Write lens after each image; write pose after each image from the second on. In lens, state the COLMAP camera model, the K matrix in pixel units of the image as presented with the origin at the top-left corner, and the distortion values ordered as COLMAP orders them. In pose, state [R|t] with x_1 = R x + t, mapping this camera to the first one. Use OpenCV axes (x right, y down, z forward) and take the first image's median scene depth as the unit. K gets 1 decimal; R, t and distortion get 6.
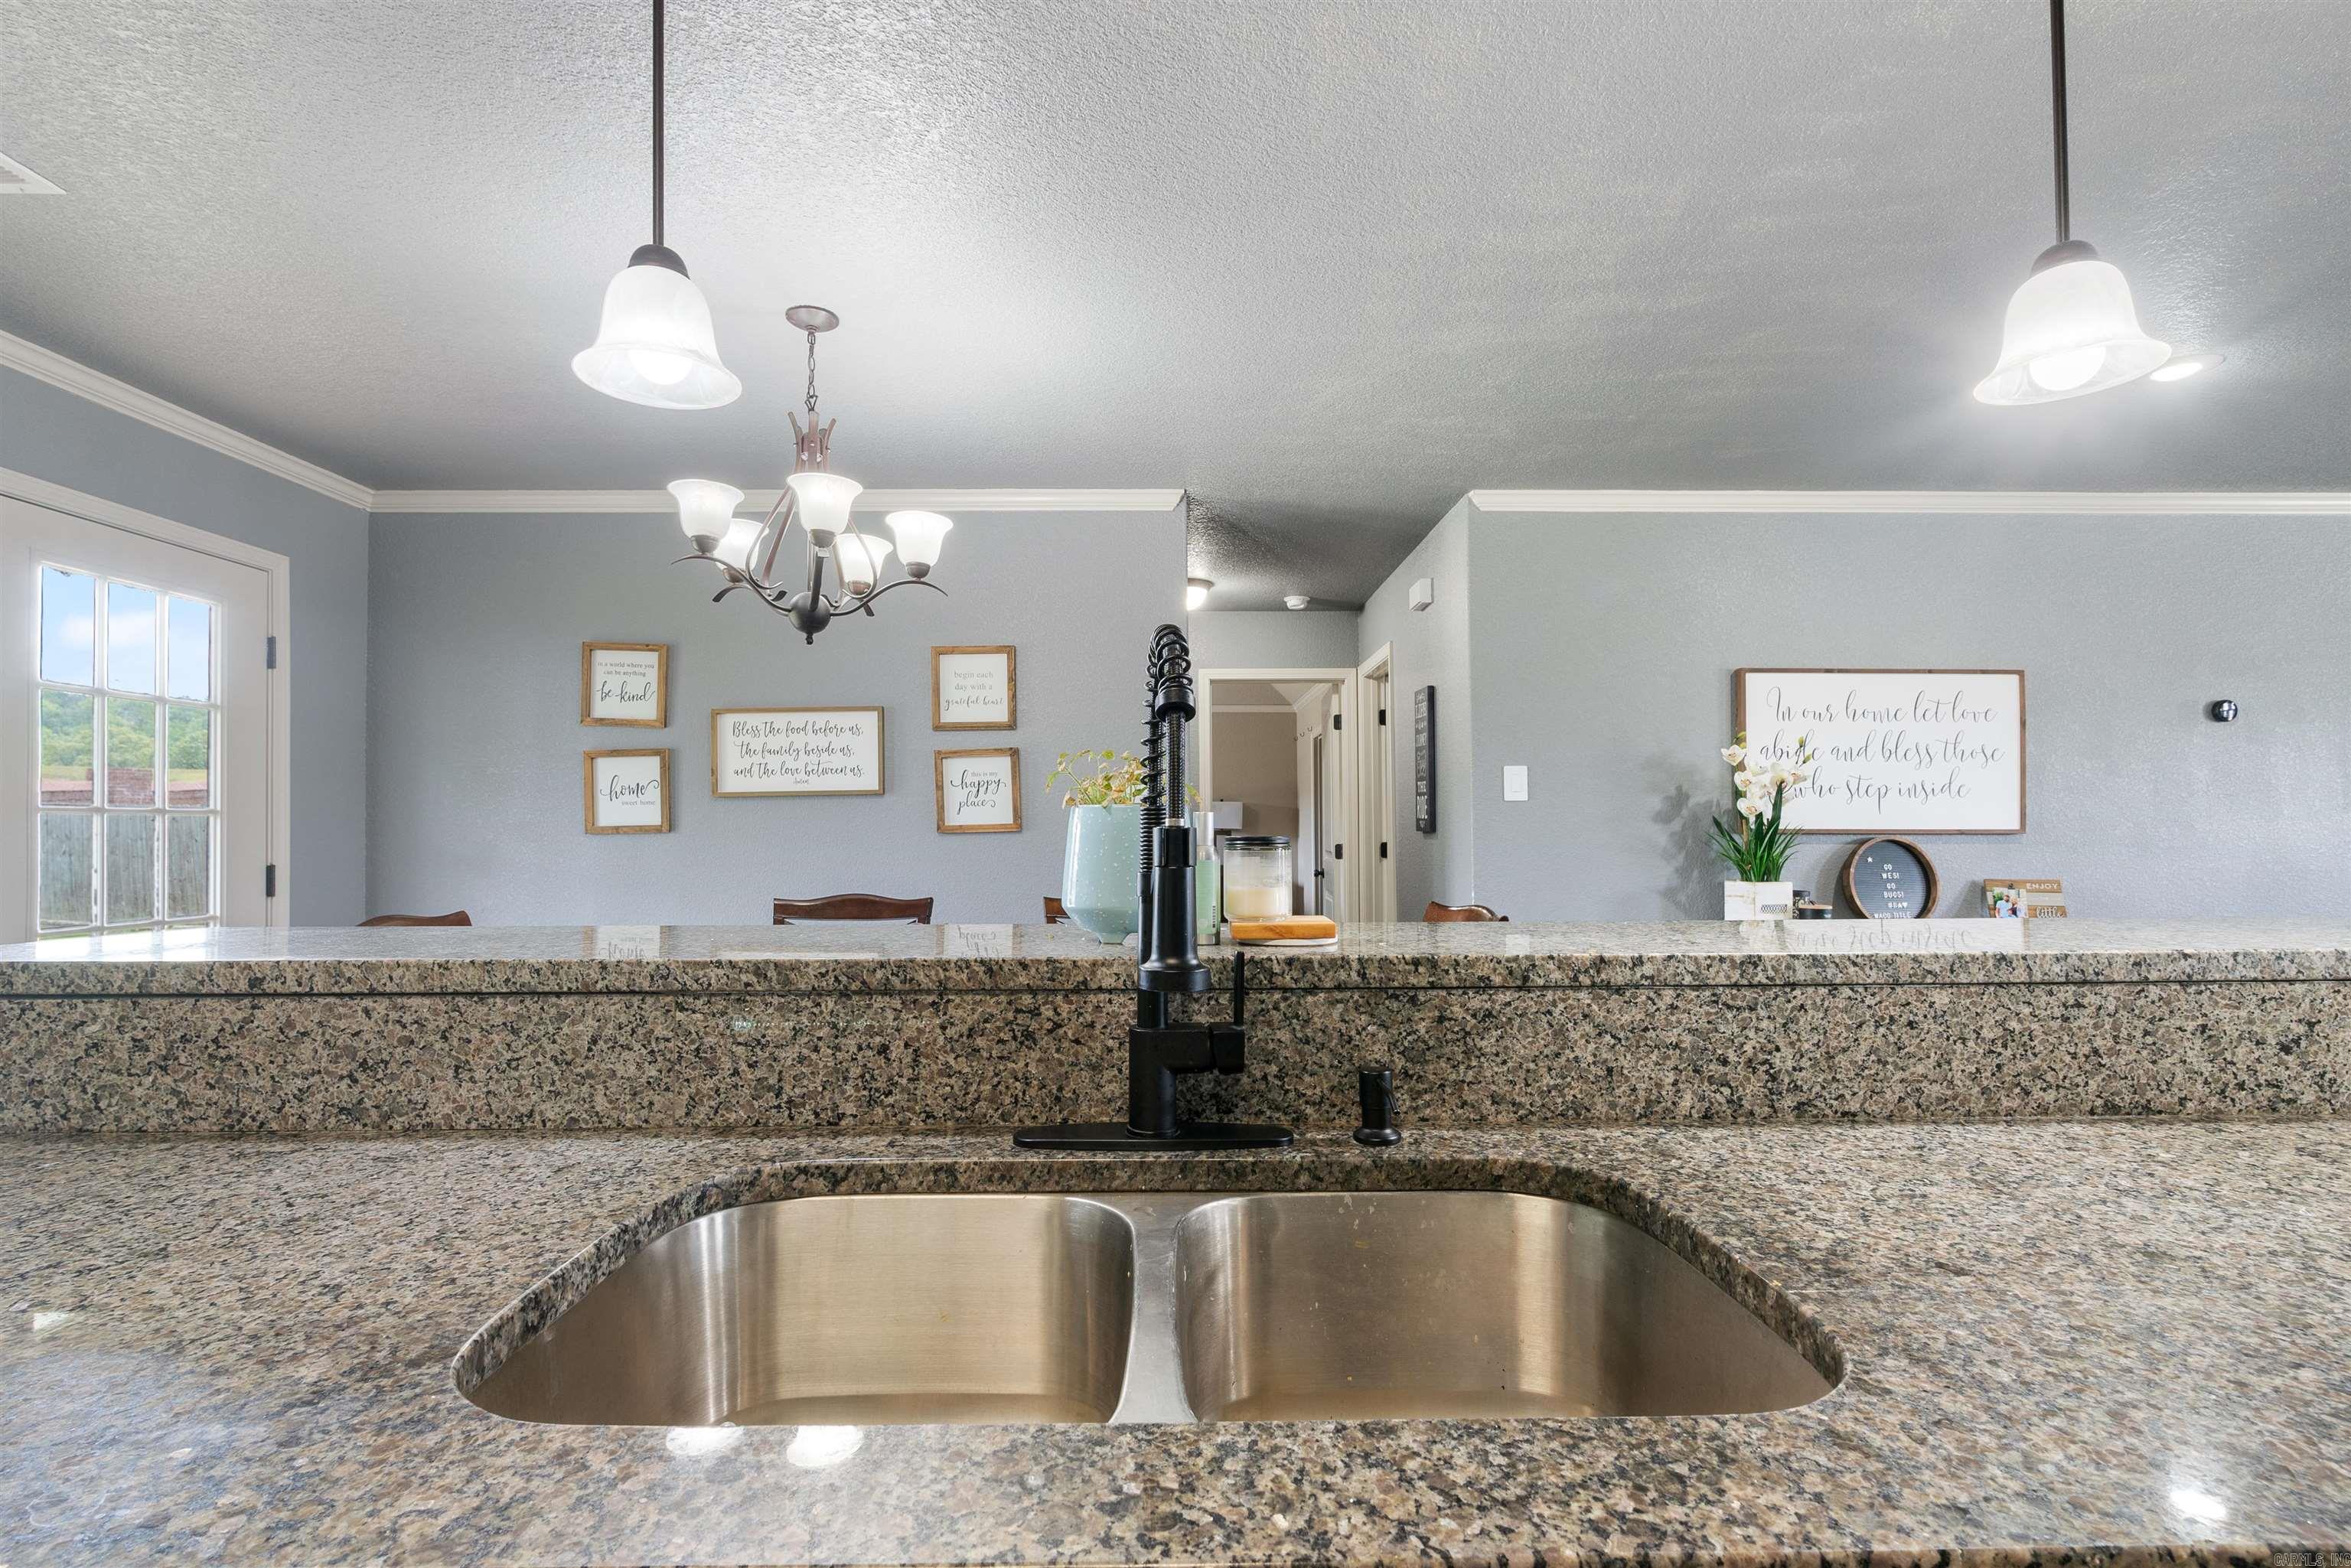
lens RADIAL K [[1099.2, 0, 1178.6], [0, 1099.2, 813.8], [0, 0, 1]] dist [-0.004770, -0.001075]
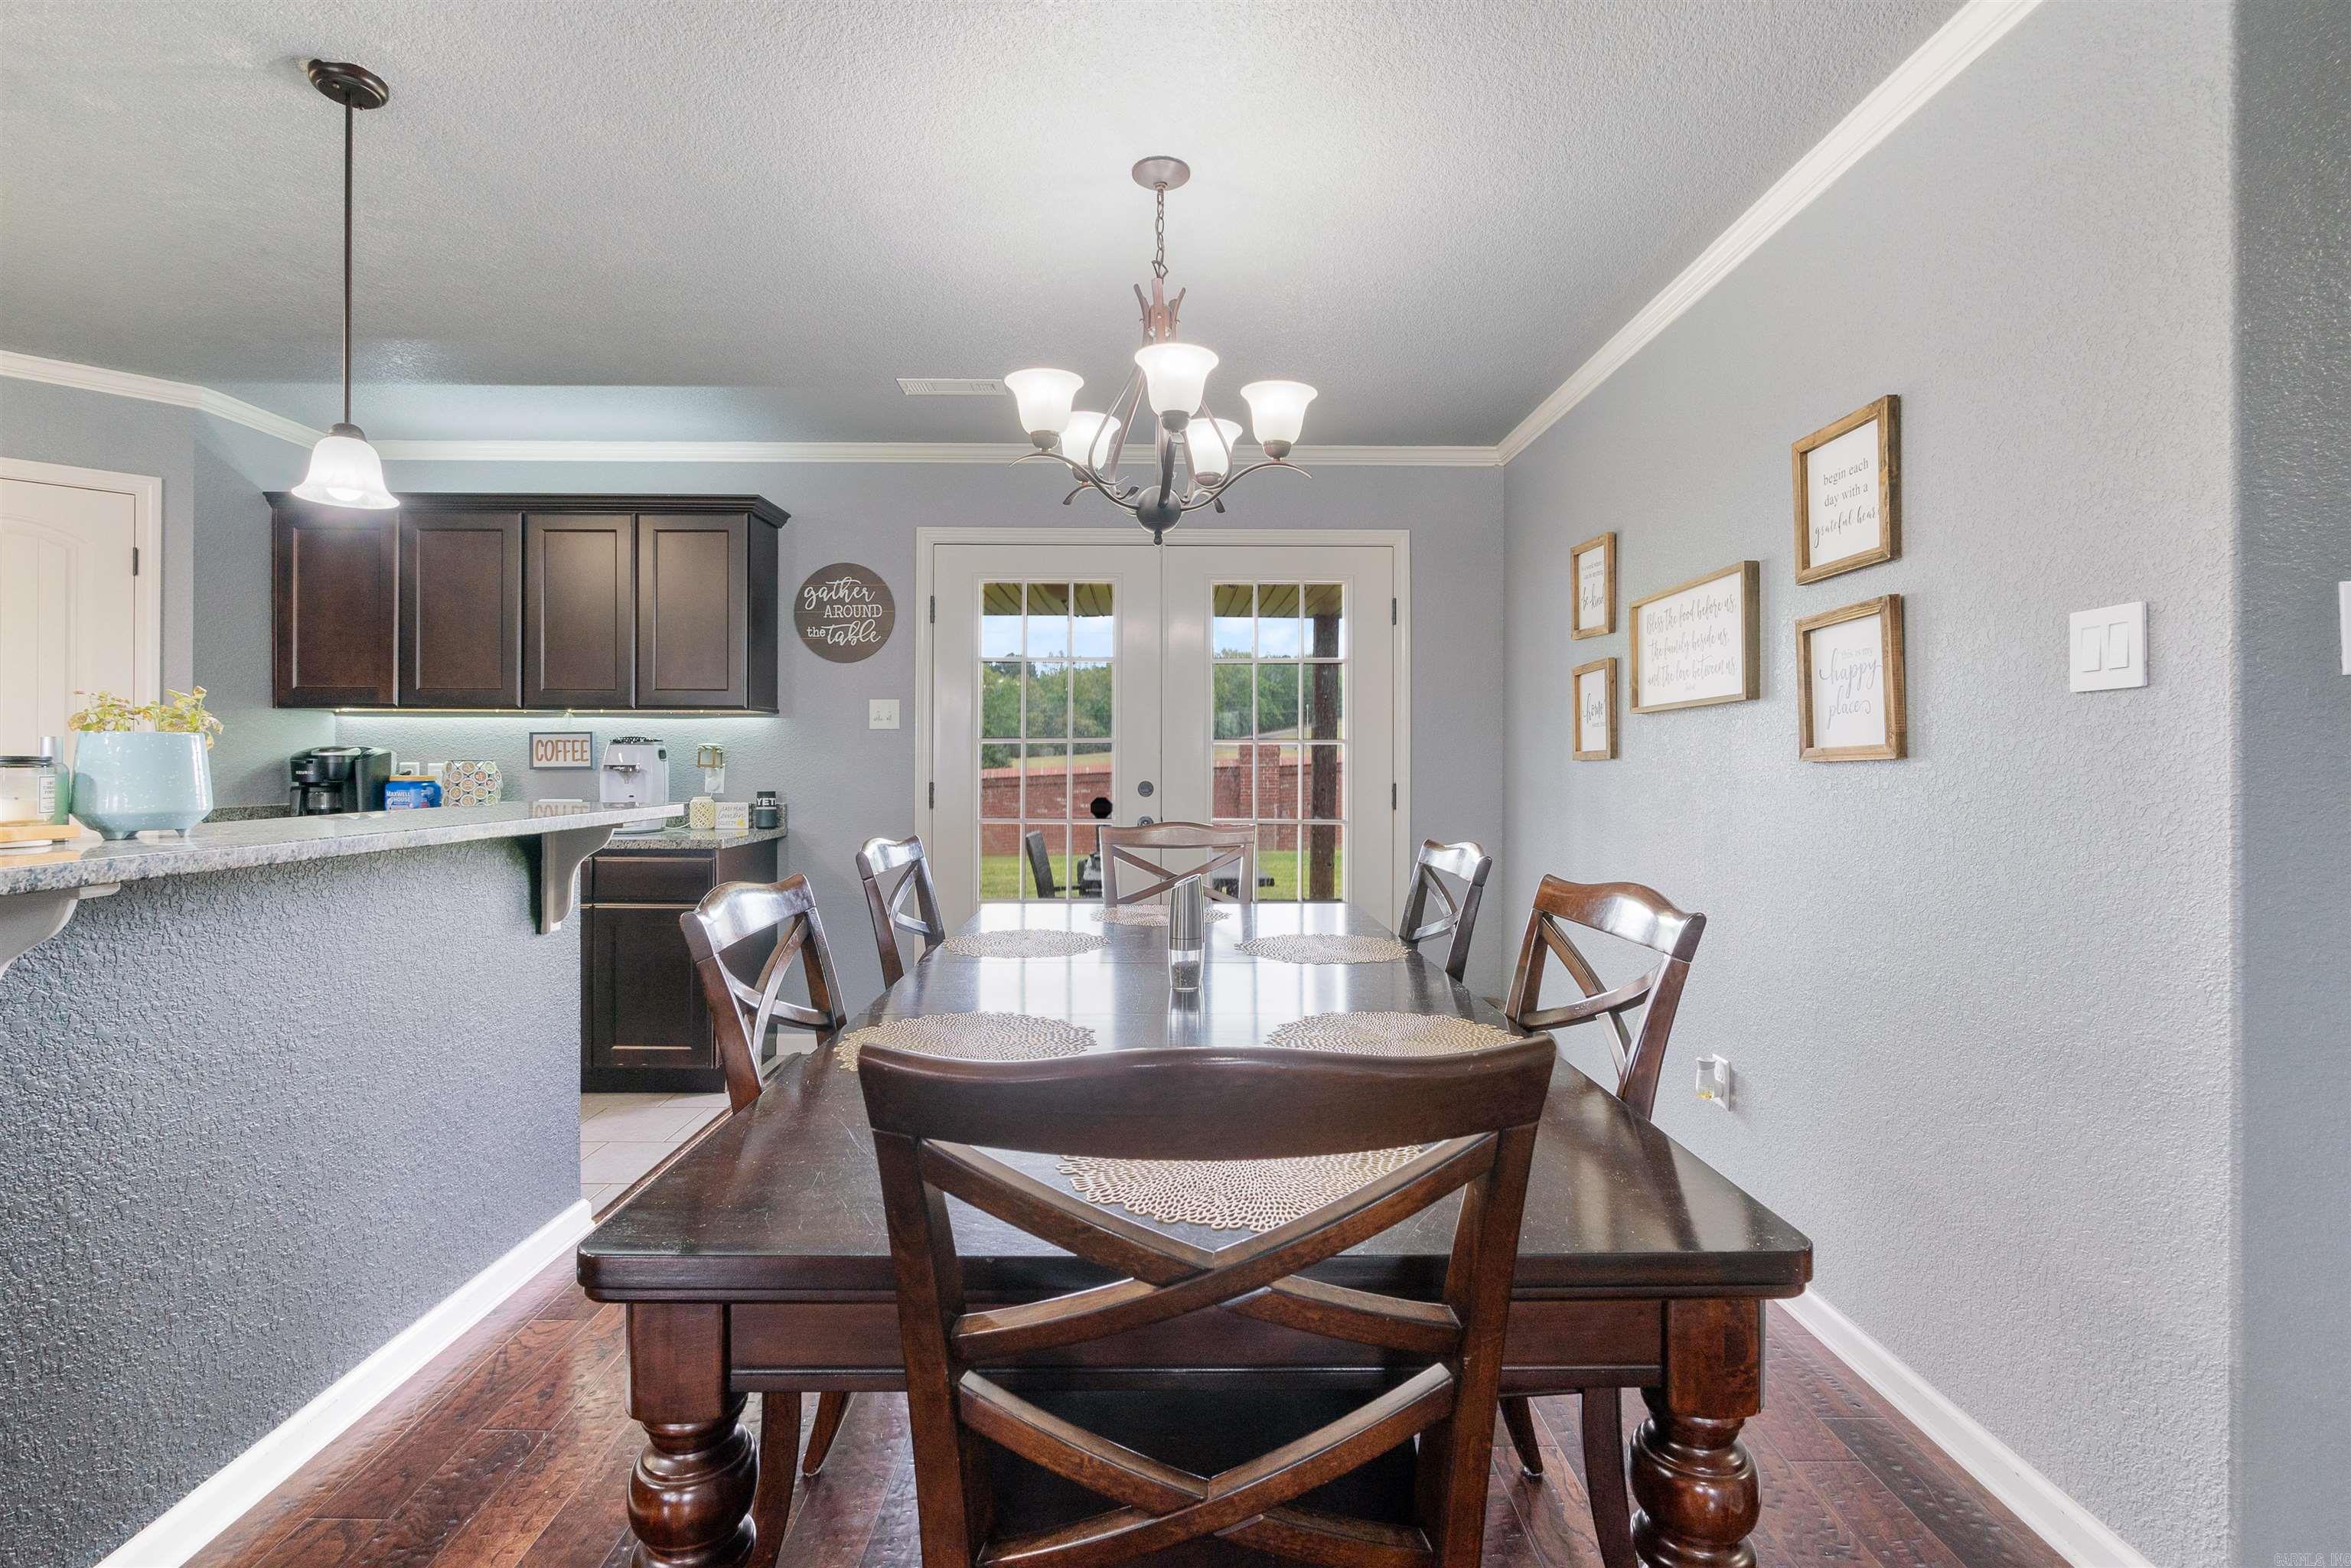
lens RADIAL K [[1099.2, 0, 1165.4], [0, 1099.2, 762.2], [0, 0, 1]] dist [-0.004770, -0.001075]
pose [[-0.004404, 0.007408, -0.999963, 0.376635], [0.013917, 0.999876, 0.007346, 0.008014], [0.999893, -0.013884, -0.004506, 0.706667]]
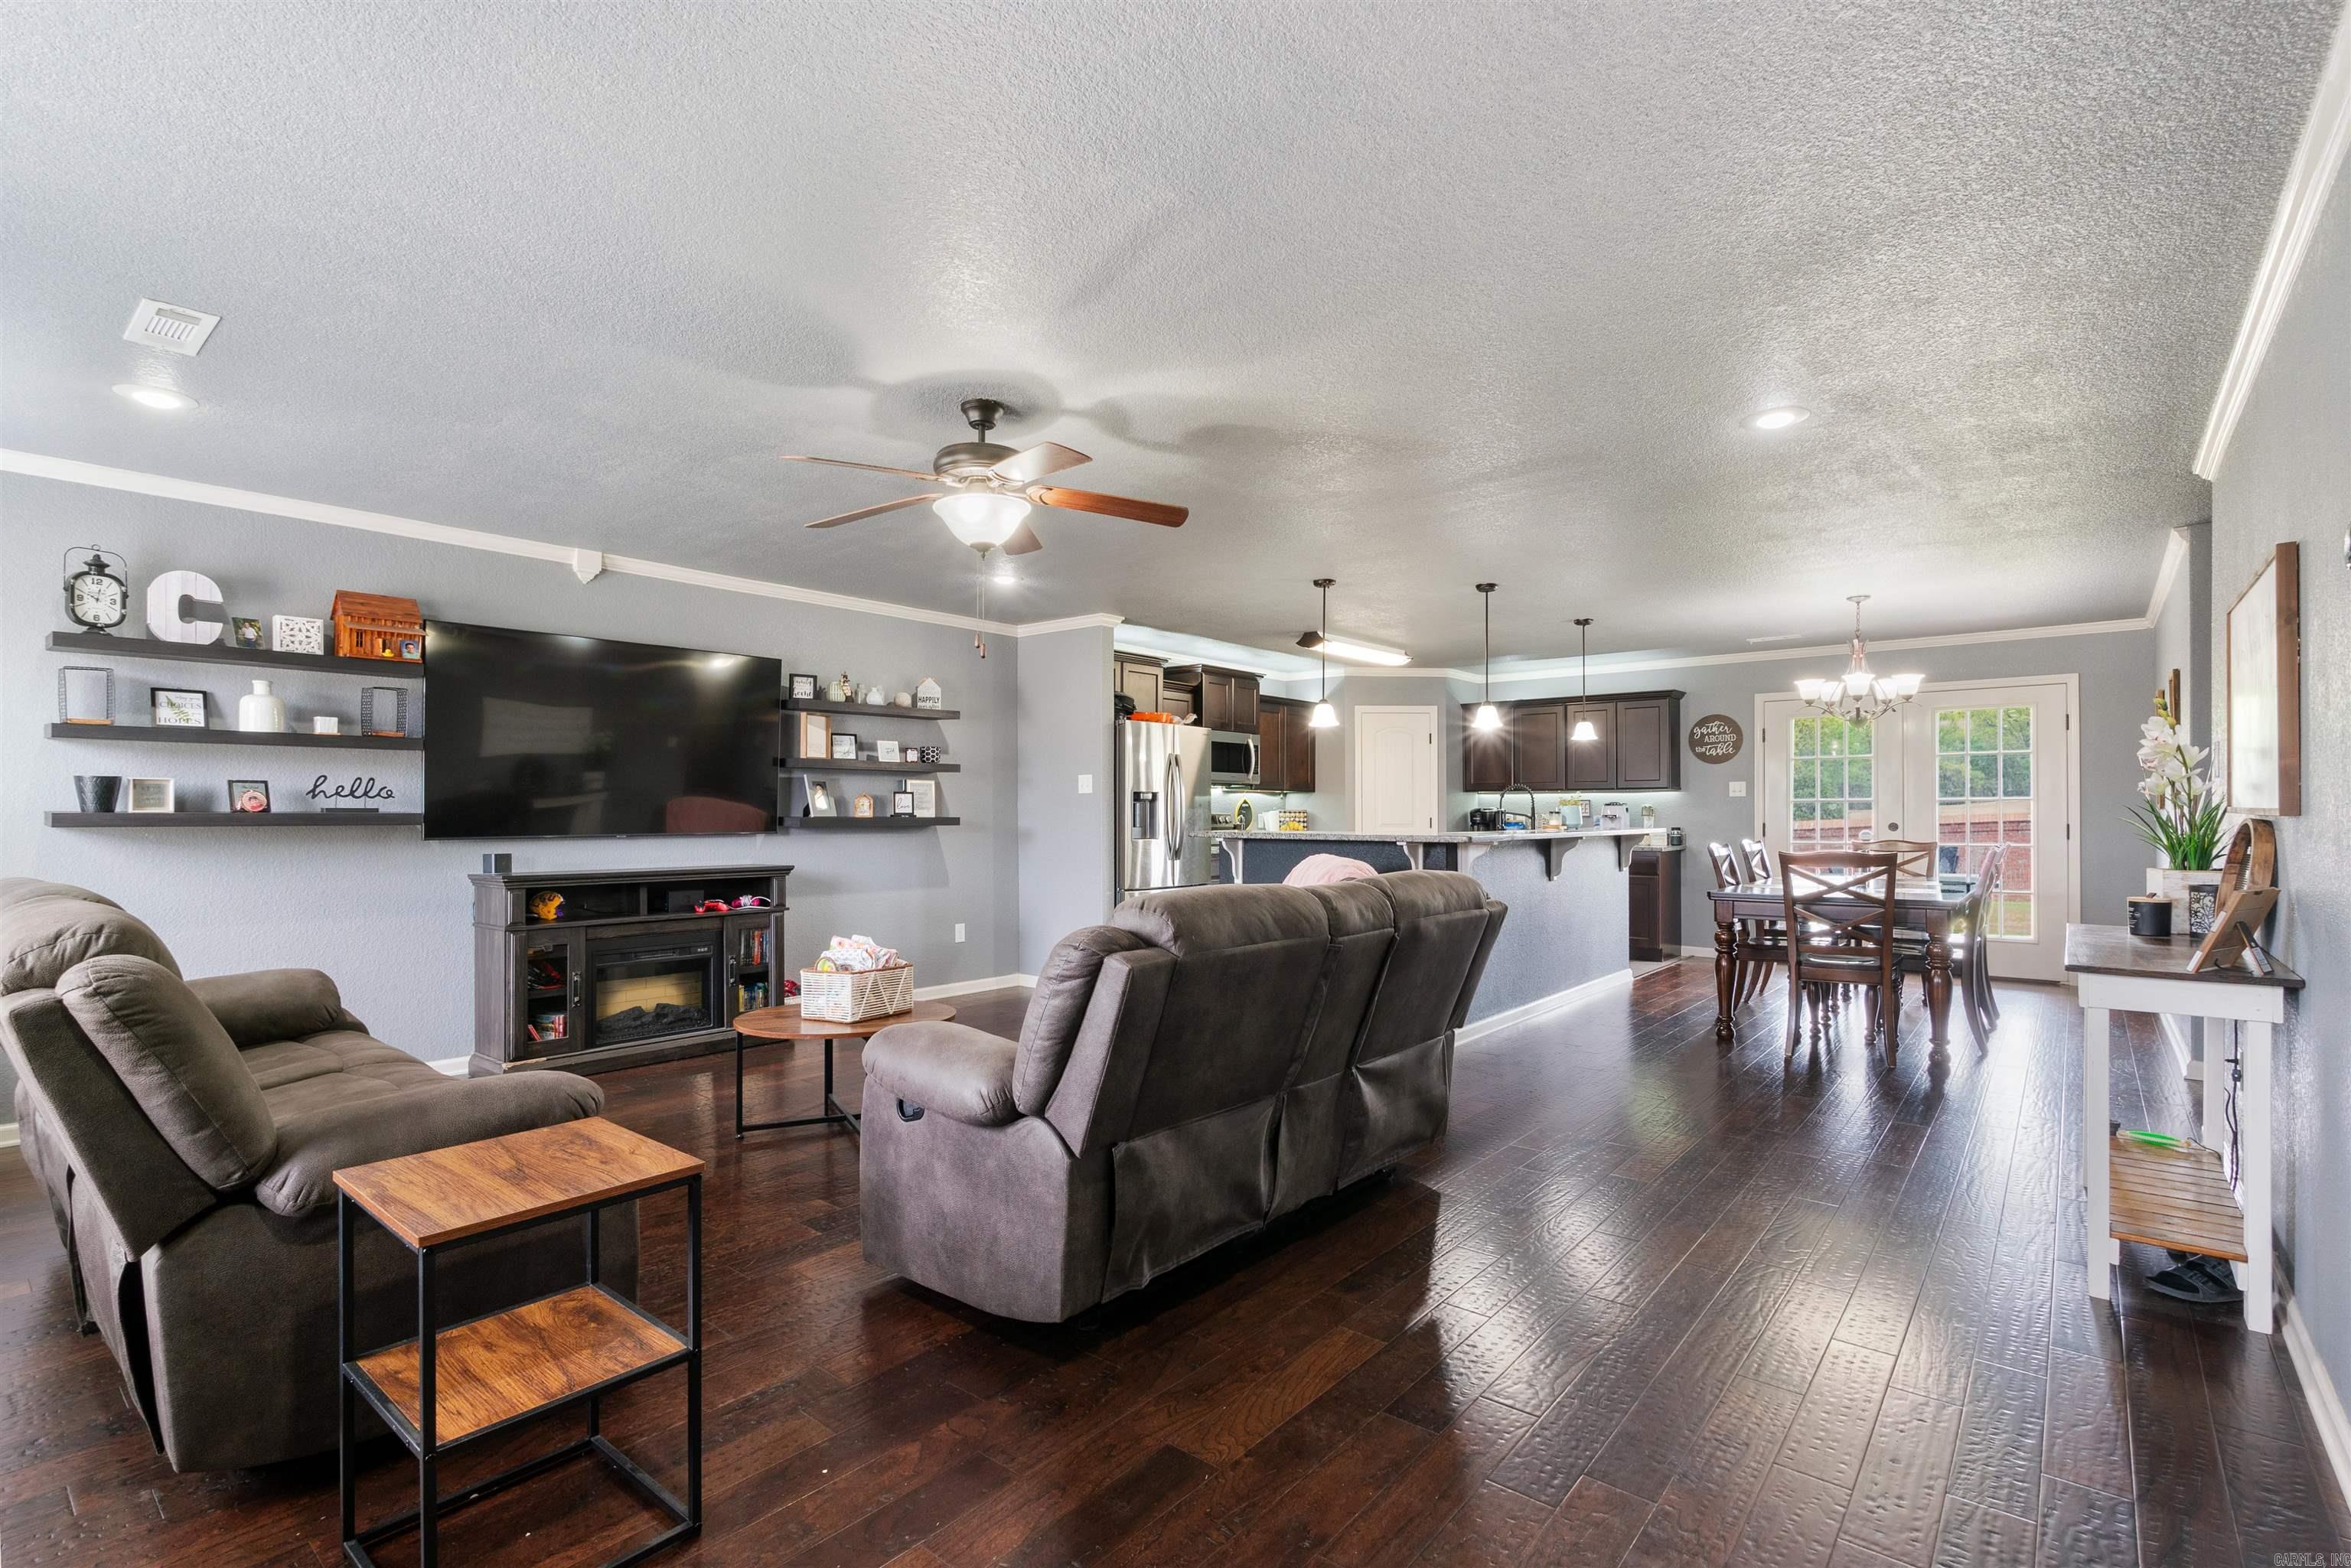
lens RADIAL K [[1099.2, 0, 1162.3], [0, 1099.2, 807.5], [0, 0, 1]] dist [-0.004770, -0.001075]
pose [[-0.647976, 0.000995, -0.761660, 1.747368], [0.017979, 0.999740, -0.013989, 0.011453], [0.761449, -0.022759, -0.647826, 0.976608]]
